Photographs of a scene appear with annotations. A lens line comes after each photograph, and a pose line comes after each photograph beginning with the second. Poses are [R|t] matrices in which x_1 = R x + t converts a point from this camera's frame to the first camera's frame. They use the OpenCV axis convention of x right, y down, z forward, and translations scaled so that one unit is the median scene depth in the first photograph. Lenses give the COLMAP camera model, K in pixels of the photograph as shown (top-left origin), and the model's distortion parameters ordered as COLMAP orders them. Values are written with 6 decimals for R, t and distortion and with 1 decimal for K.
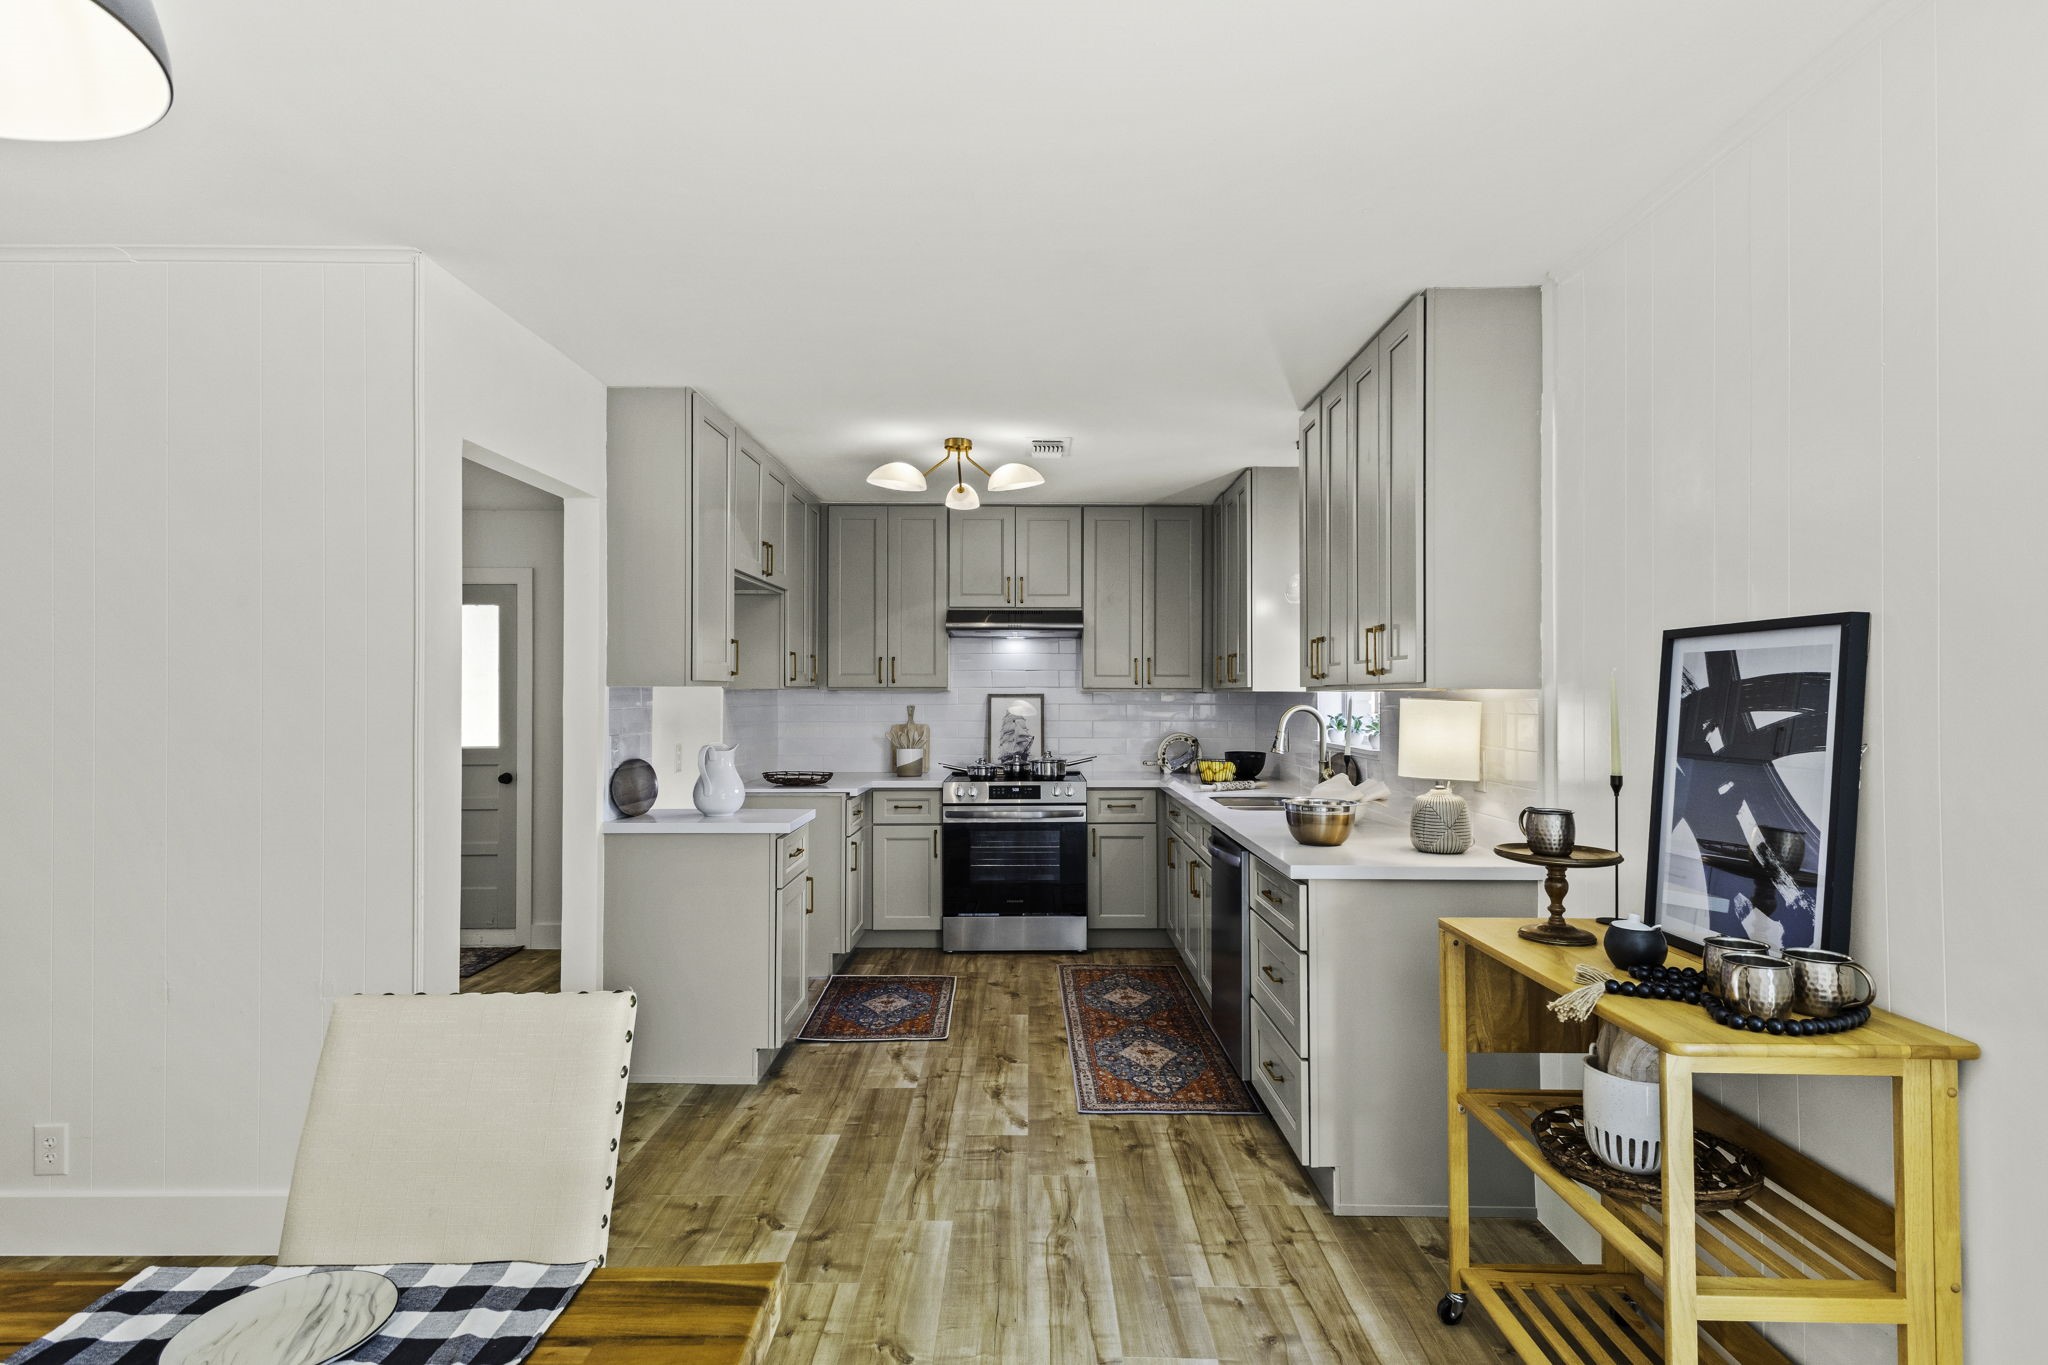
lens RADIAL K [[990.5, 0, 1026.1], [0, 990.5, 687.9], [0, 0, 1]] dist [0.001198, 0.000044]
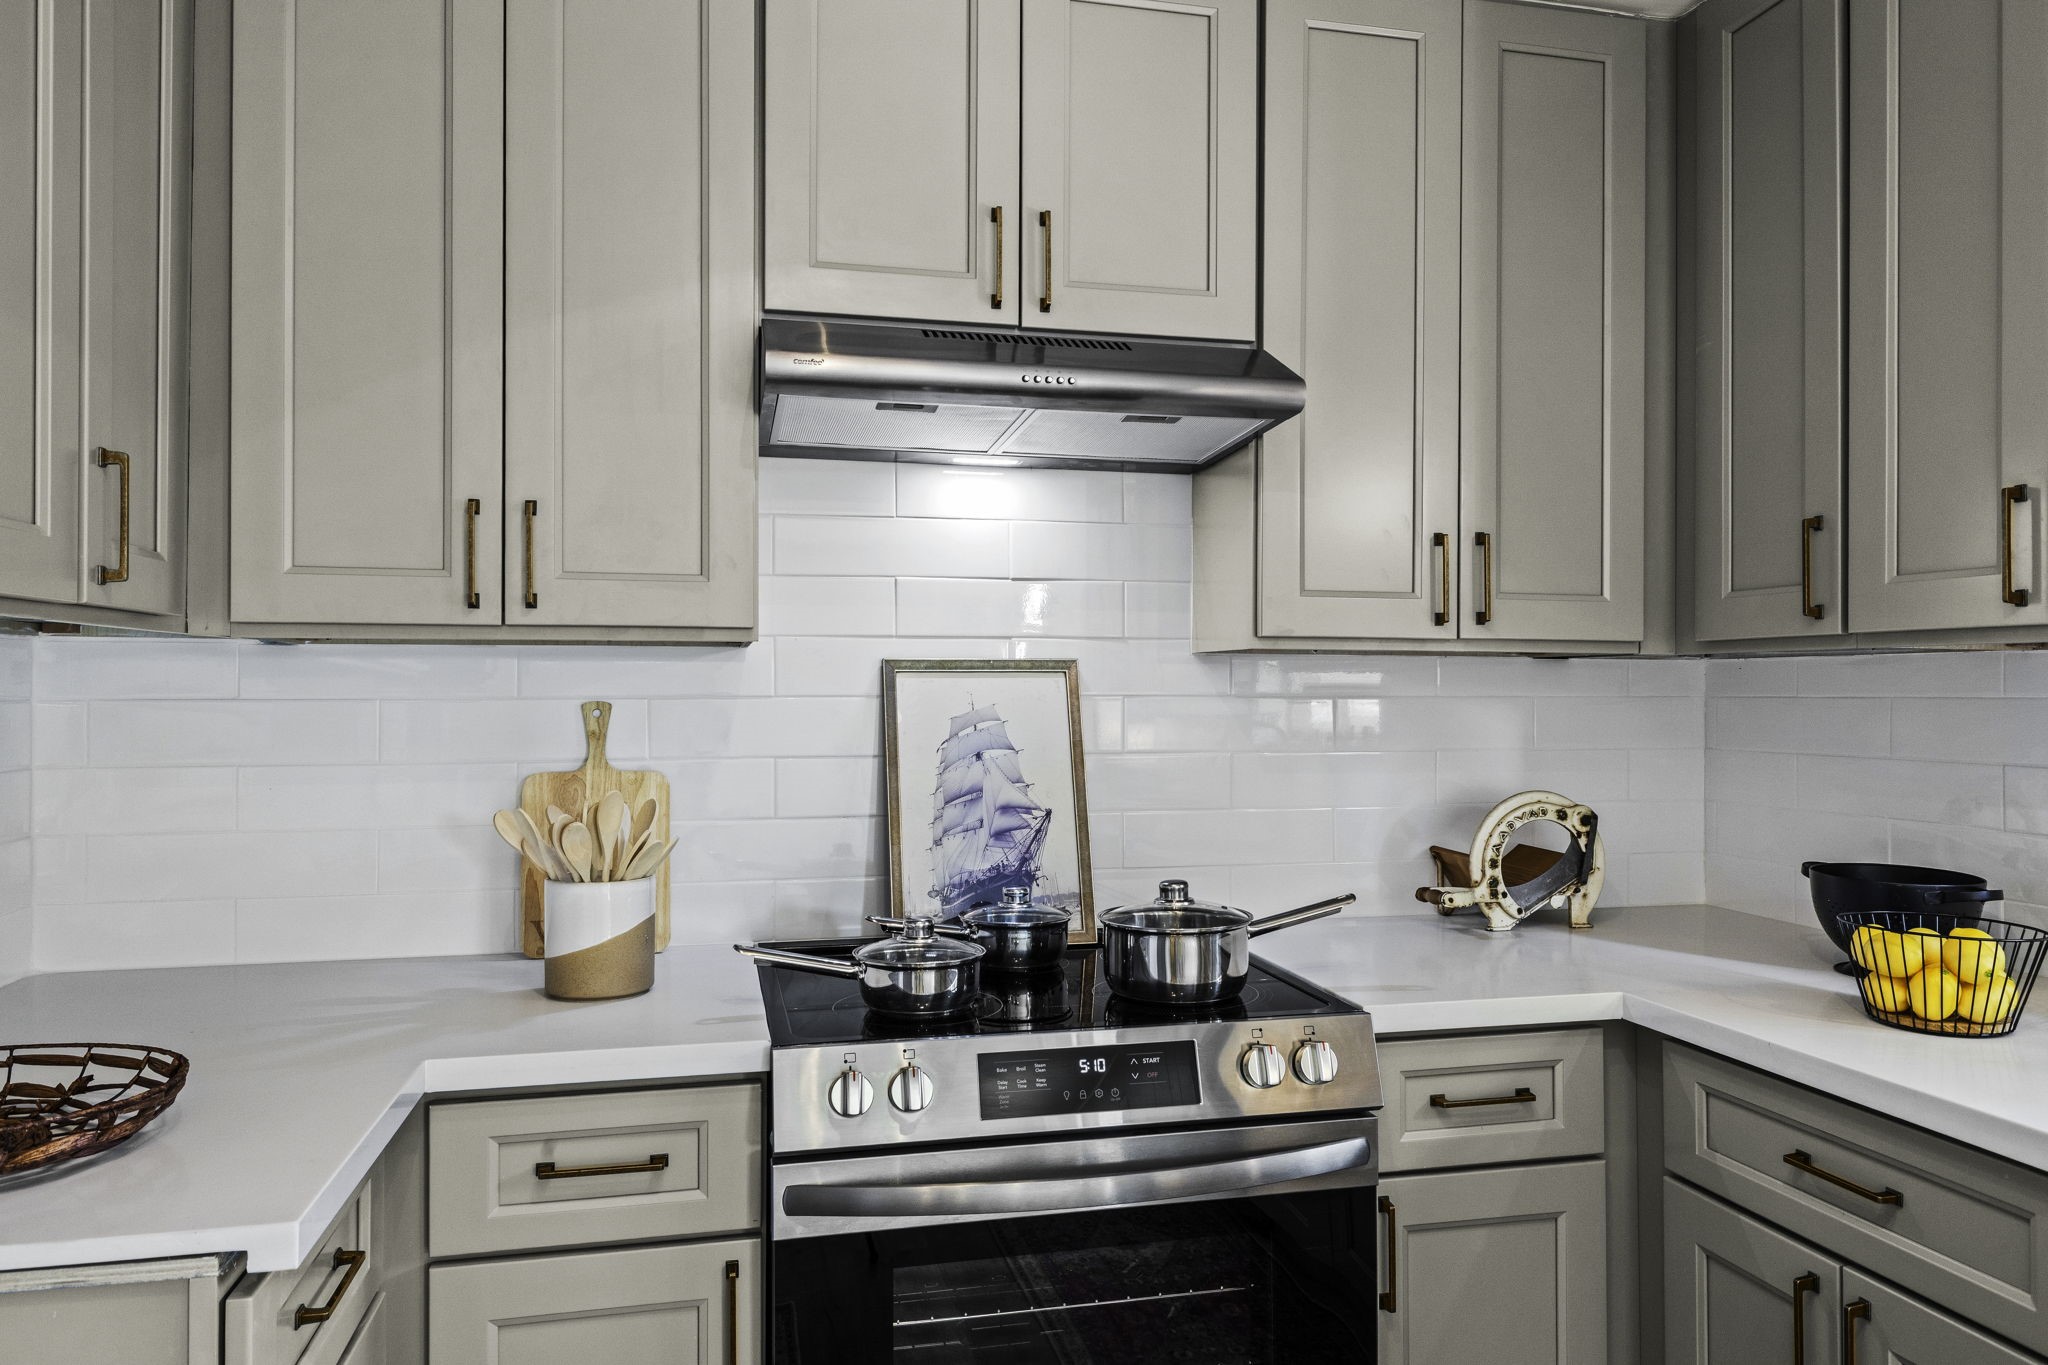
lens RADIAL K [[1294.8, 0, 1010.0], [0, 1294.8, 681.8], [0, 0, 1]] dist [-0.025858, 0.005269]
pose [[0.974270, 0.002900, 0.225364, -0.088944], [-0.003781, 0.999987, 0.003476, 0.011406], [-0.225351, -0.004239, 0.974268, 0.654267]]
